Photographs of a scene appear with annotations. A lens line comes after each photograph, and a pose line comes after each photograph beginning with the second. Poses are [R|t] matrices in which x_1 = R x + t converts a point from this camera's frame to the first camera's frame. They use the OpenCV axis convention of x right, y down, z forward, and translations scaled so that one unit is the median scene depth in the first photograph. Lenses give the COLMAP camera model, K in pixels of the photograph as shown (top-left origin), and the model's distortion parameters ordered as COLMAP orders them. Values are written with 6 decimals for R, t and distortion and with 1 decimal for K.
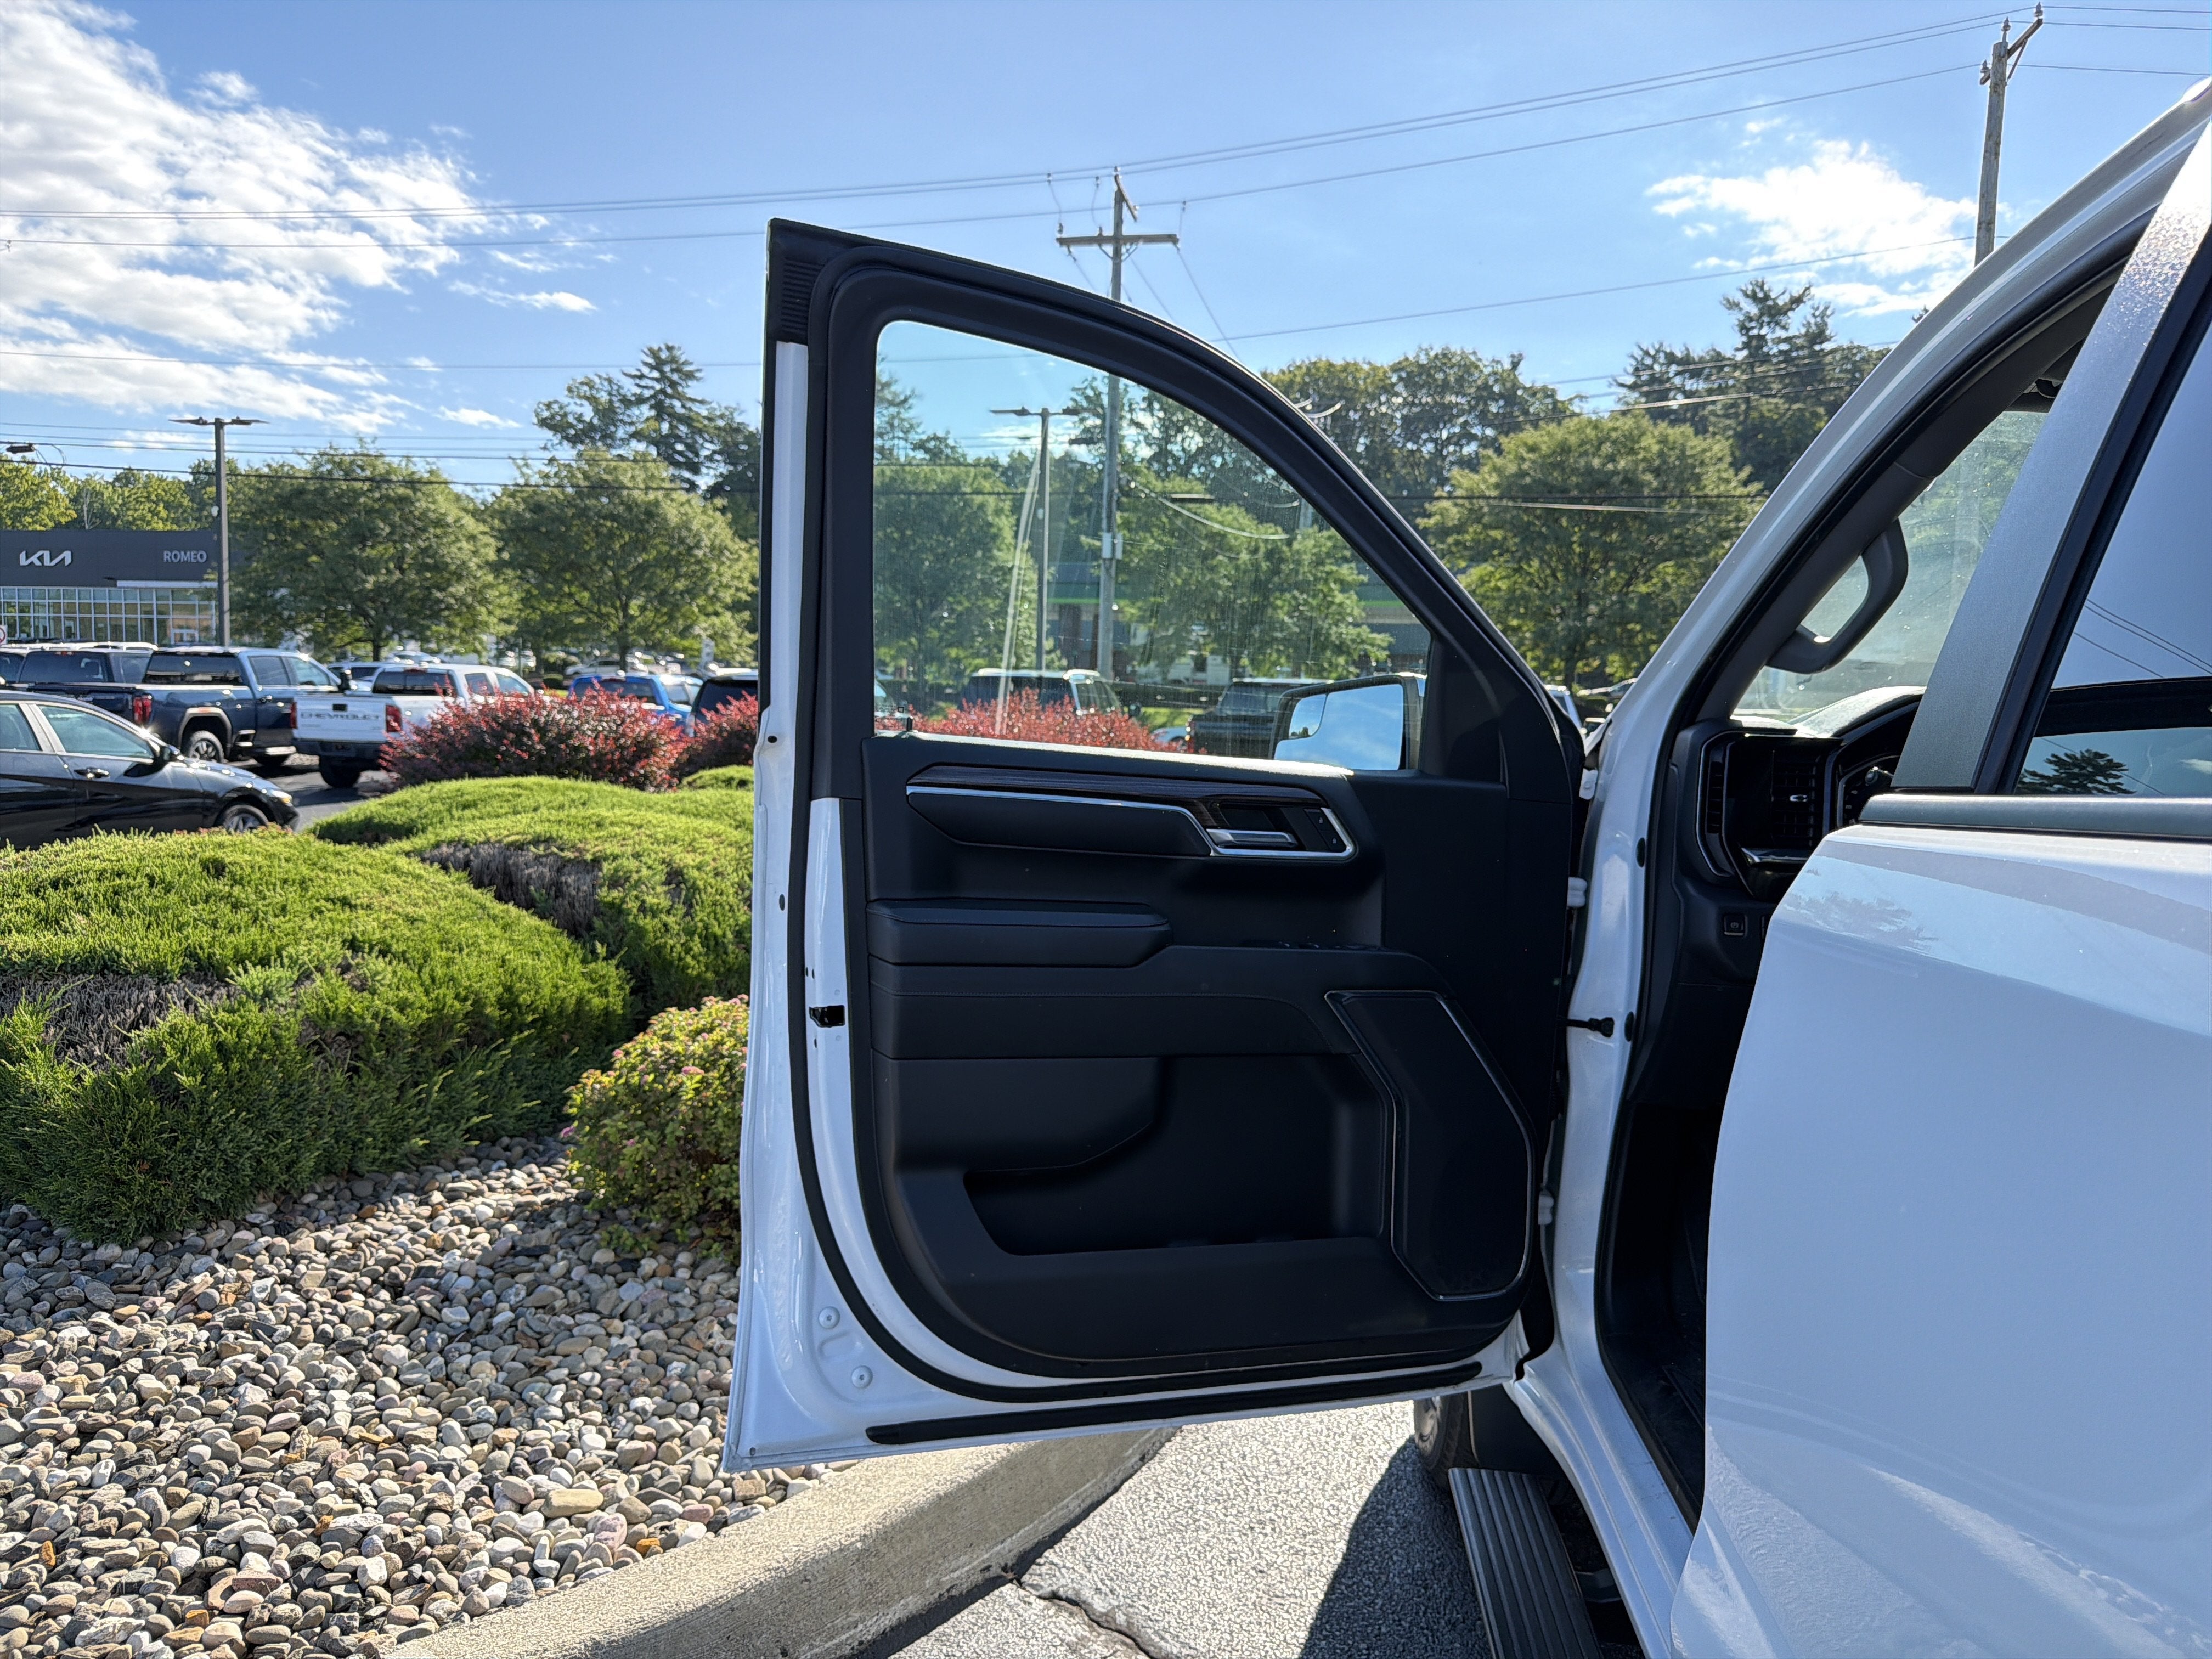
lens RADIAL K [[1626.0, 0, 1103.9], [0, 1626.0, 915.8], [0, 0, 1]] dist [0.001786, -0.000543]
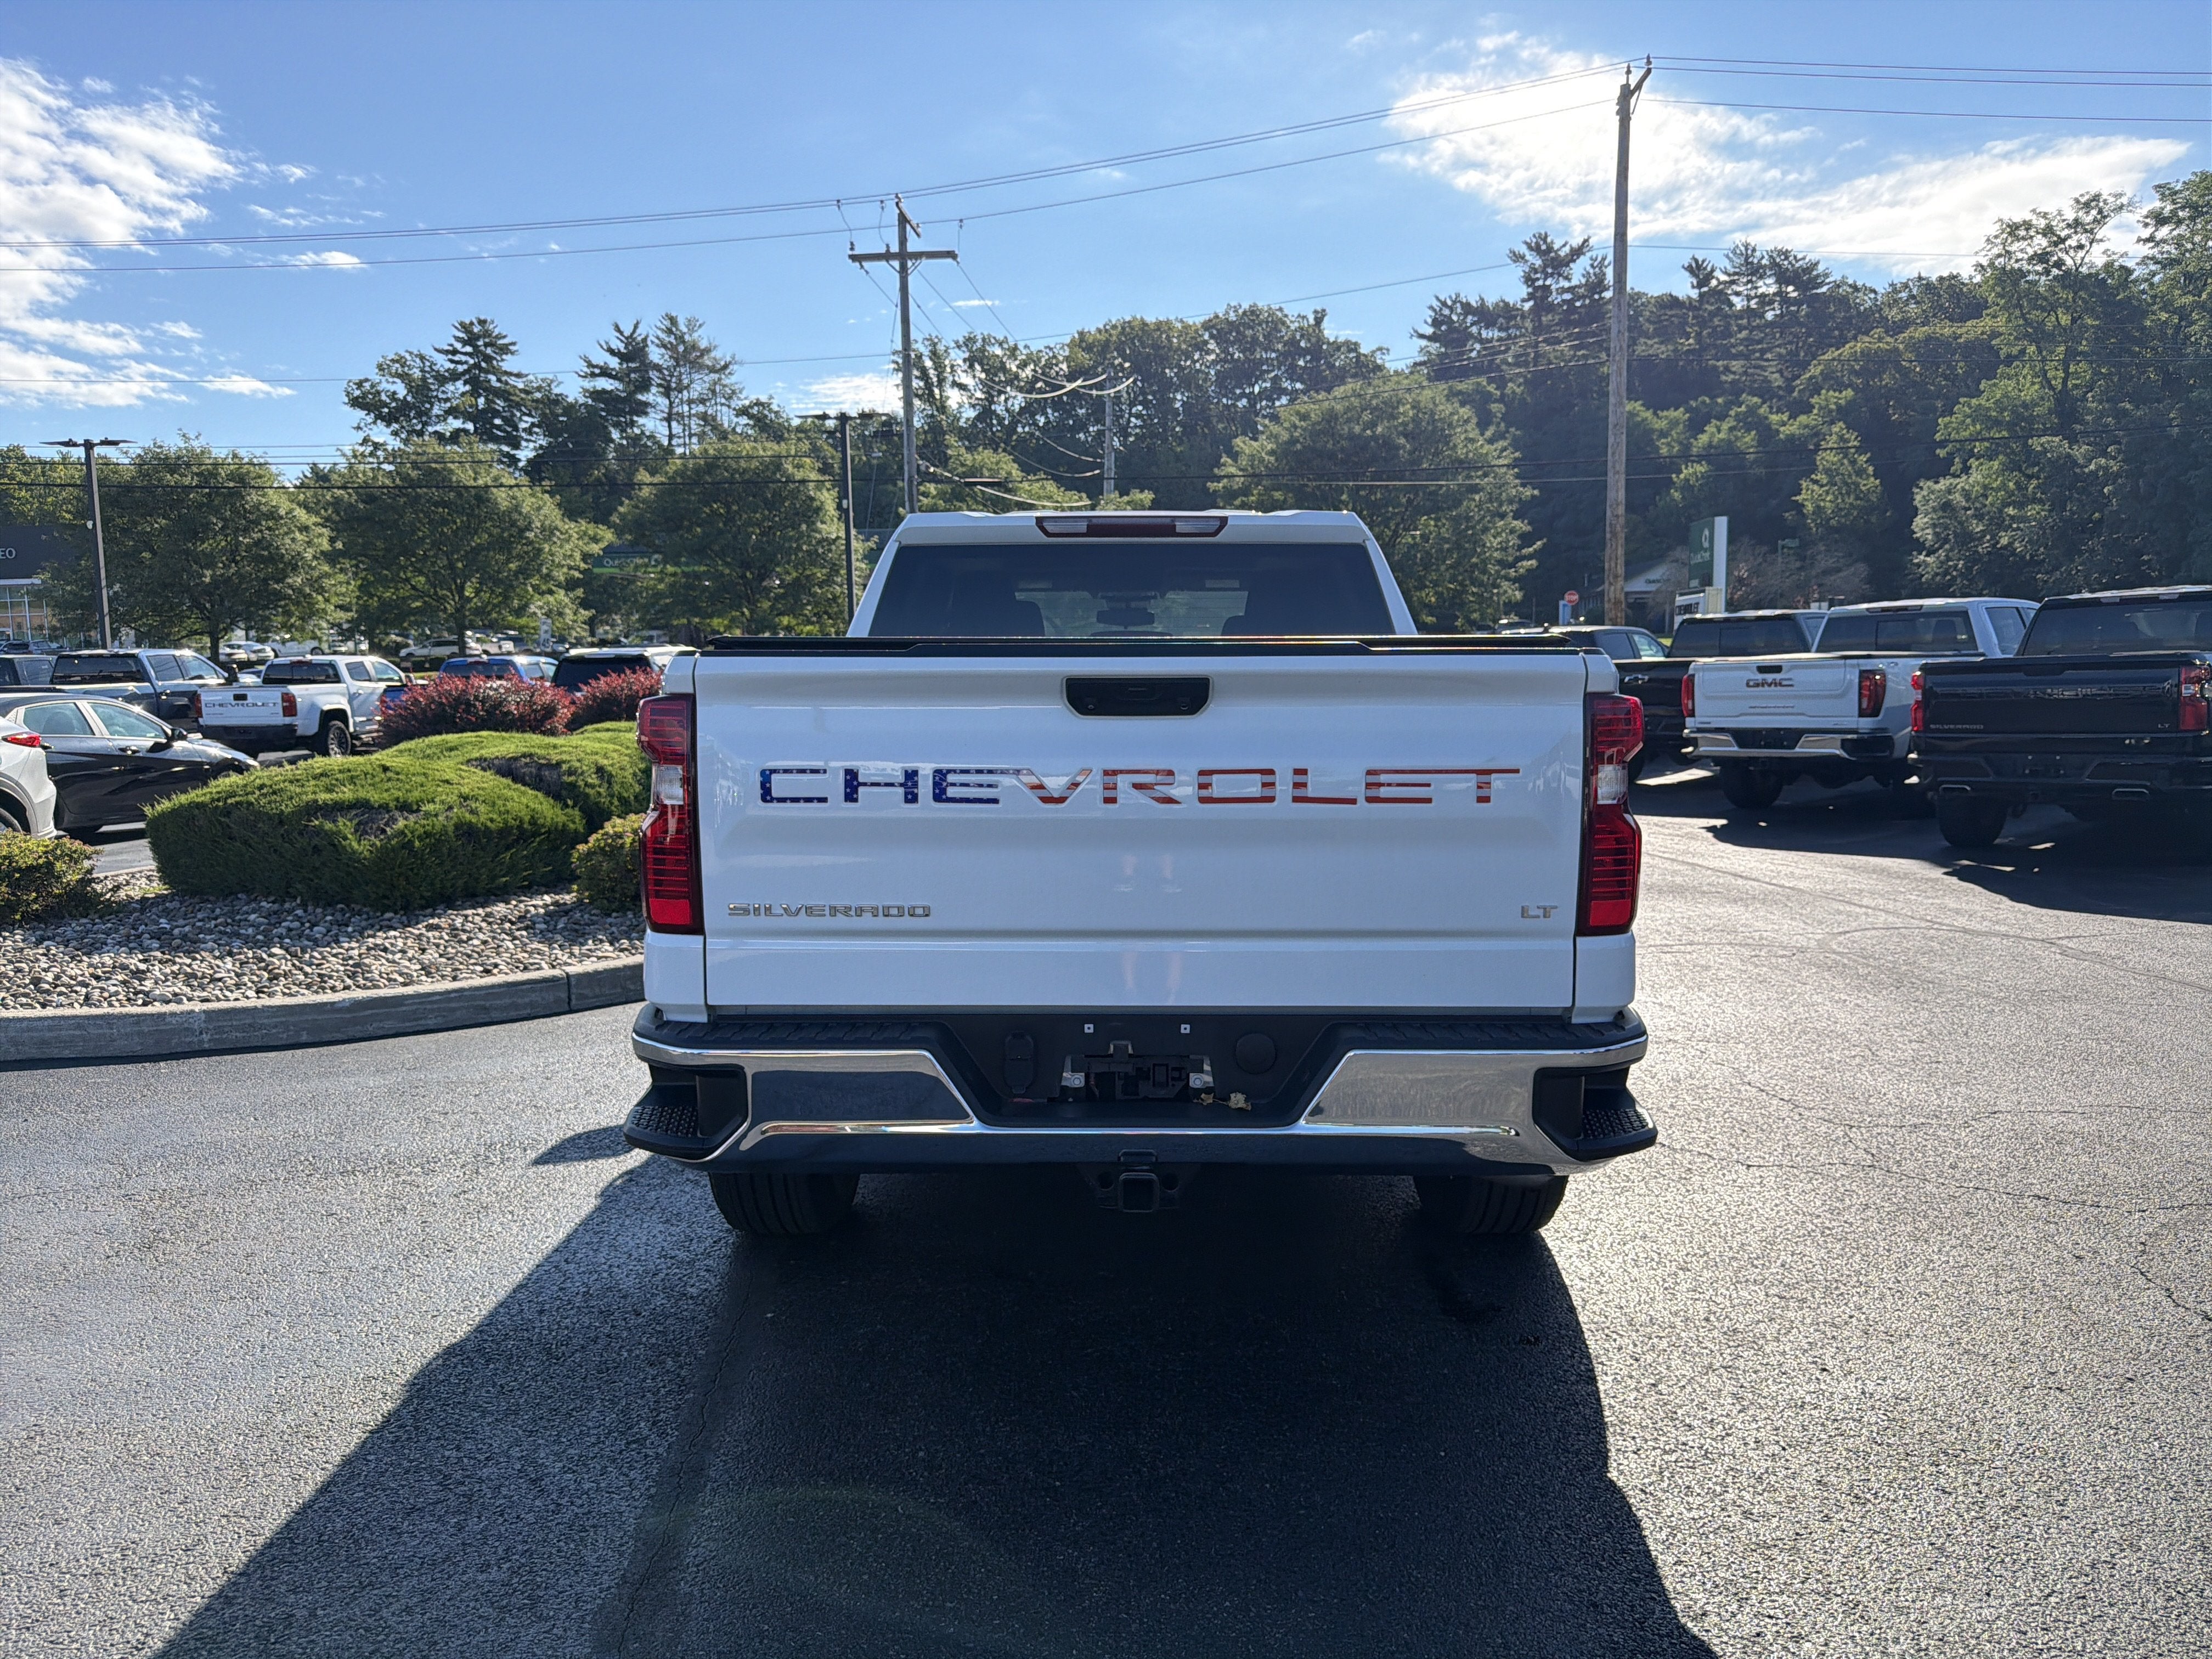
lens RADIAL K [[1638.1, 0, 1092.0], [0, 1638.1, 893.1], [0, 0, 1]] dist [-0.006461, 0.008227]
pose [[0.995319, -0.054129, 0.080068, 0.018810], [0.053141, 0.998483, 0.014425, 0.015131], [-0.080727, -0.010103, 0.996685, -0.119620]]
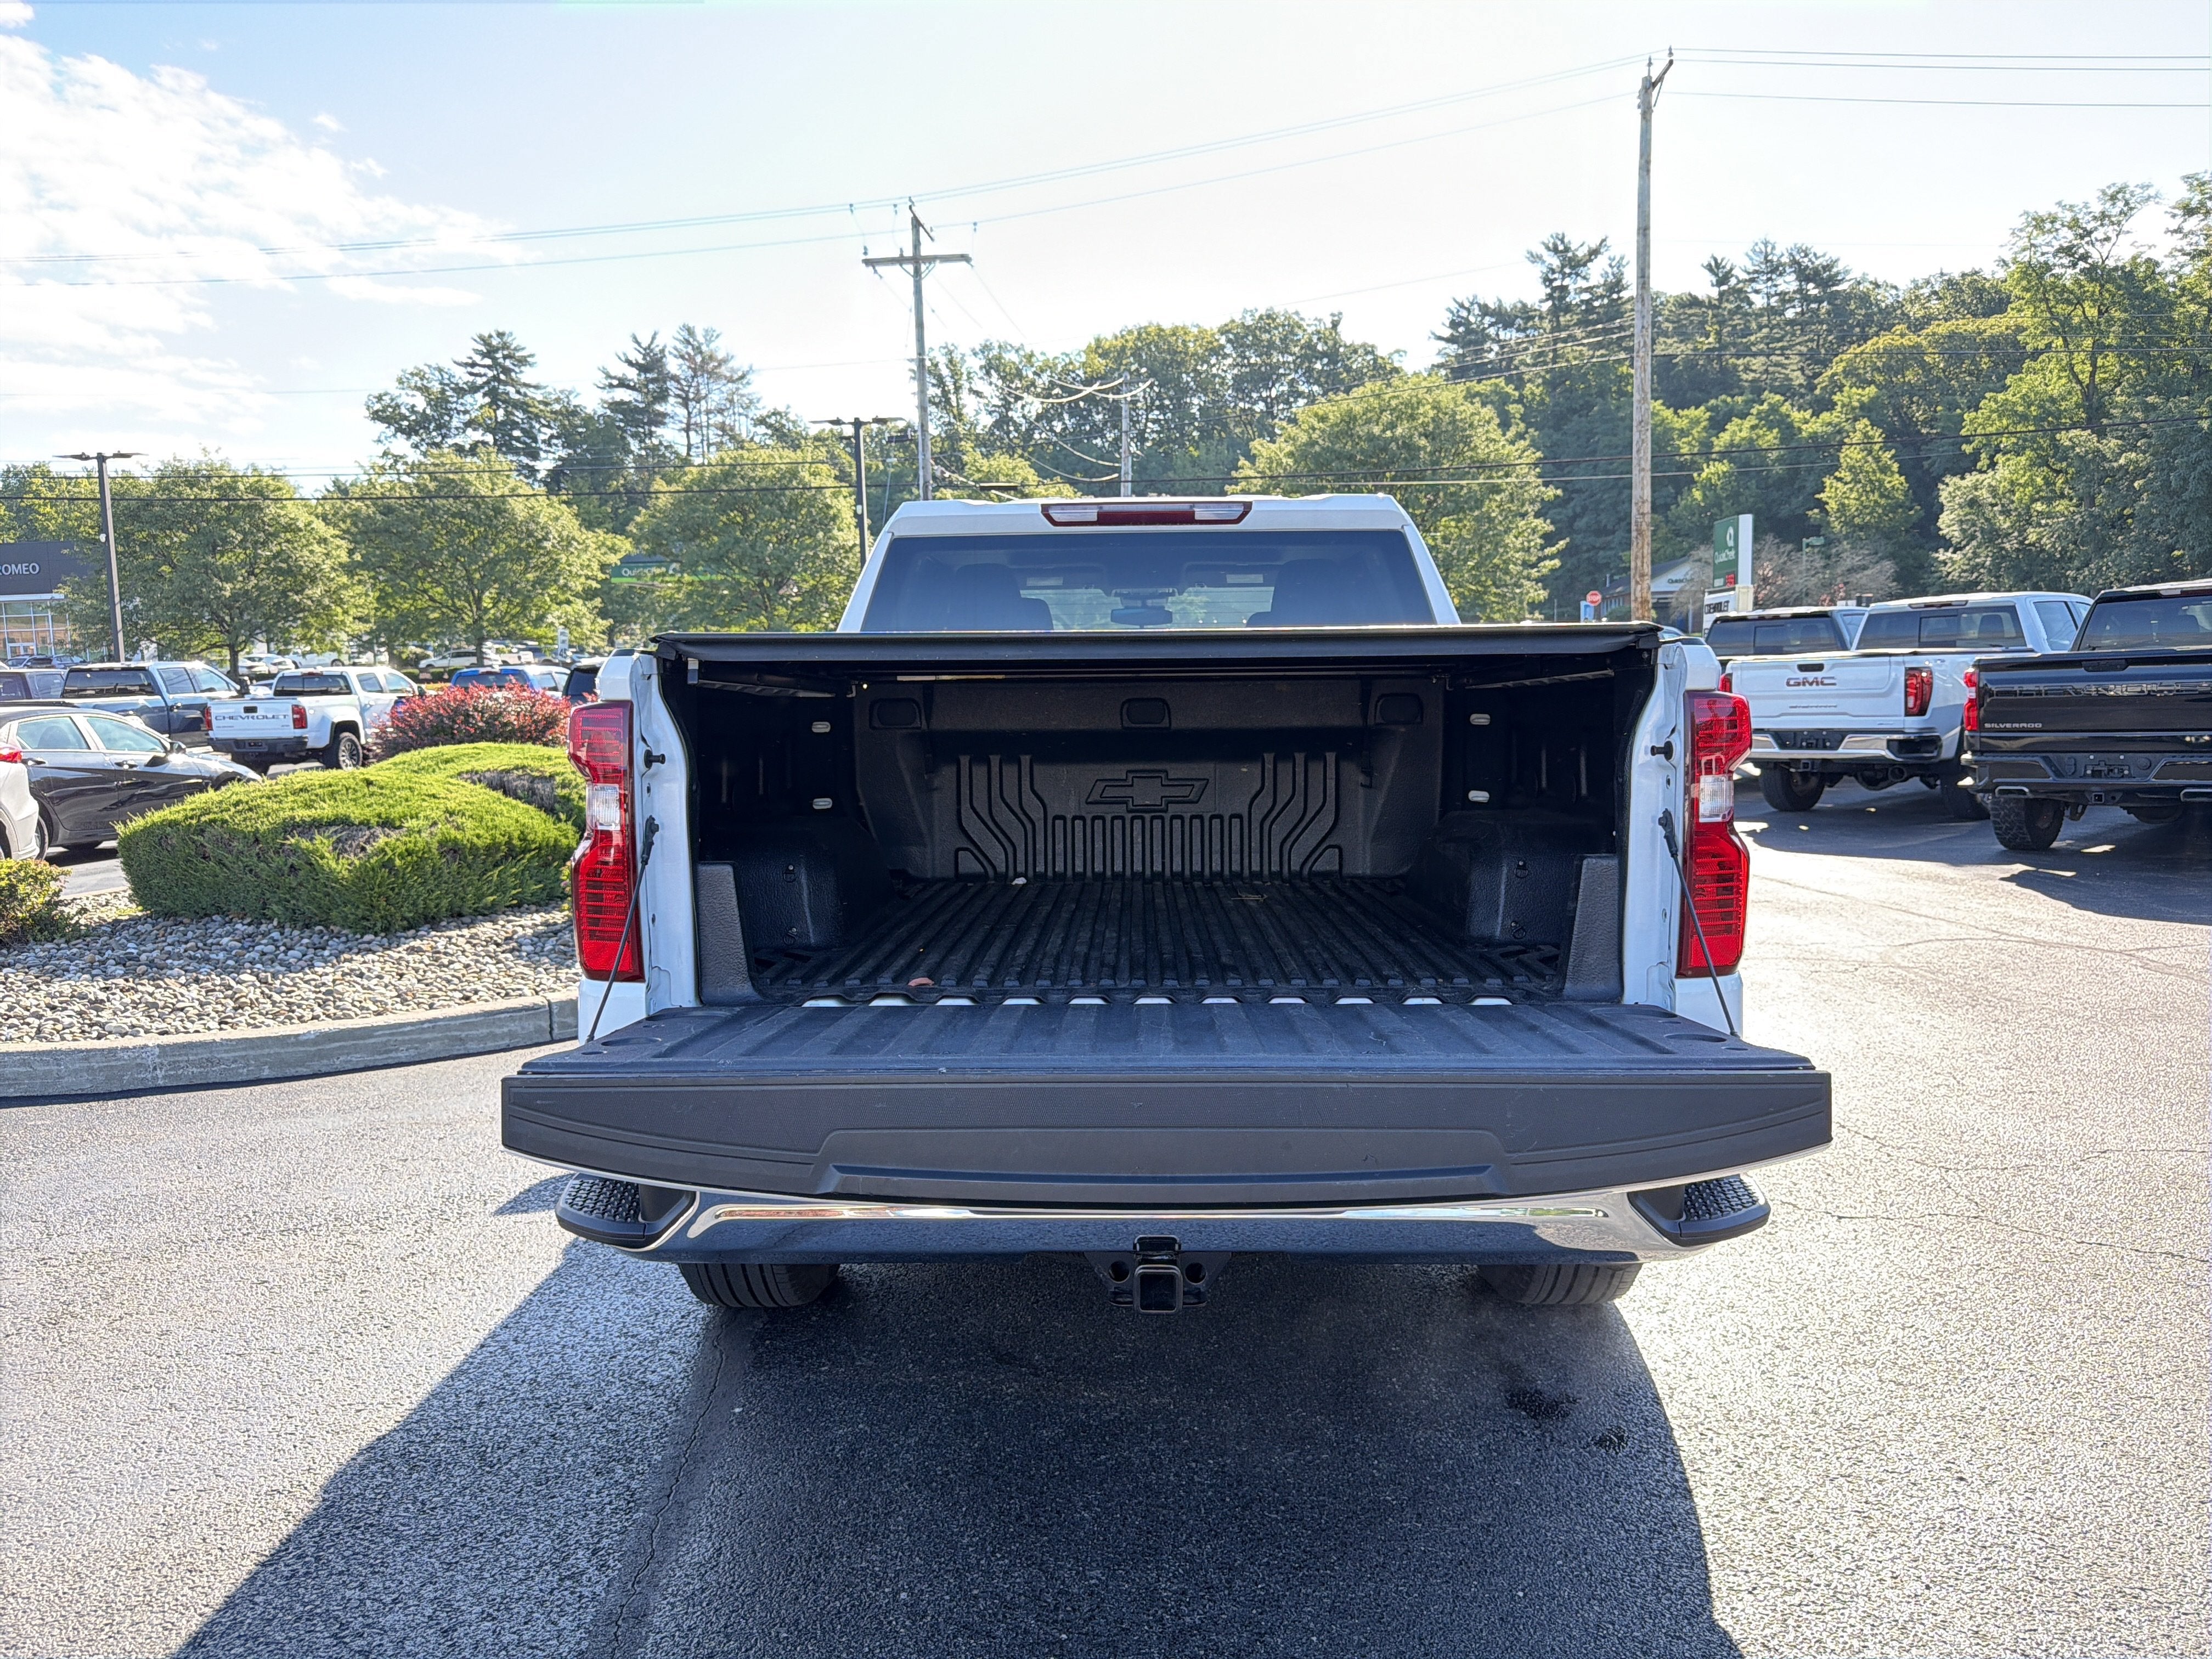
lens RADIAL K [[1635.7, 0, 1092.2], [0, 1635.7, 892.1], [0, 0, 1]] dist [-0.000983, 0.000115]
pose [[0.995836, -0.060637, 0.068072, 0.020165], [0.060110, 0.998144, 0.009756, 0.014113], [-0.068537, -0.005623, 0.997633, -0.108994]]
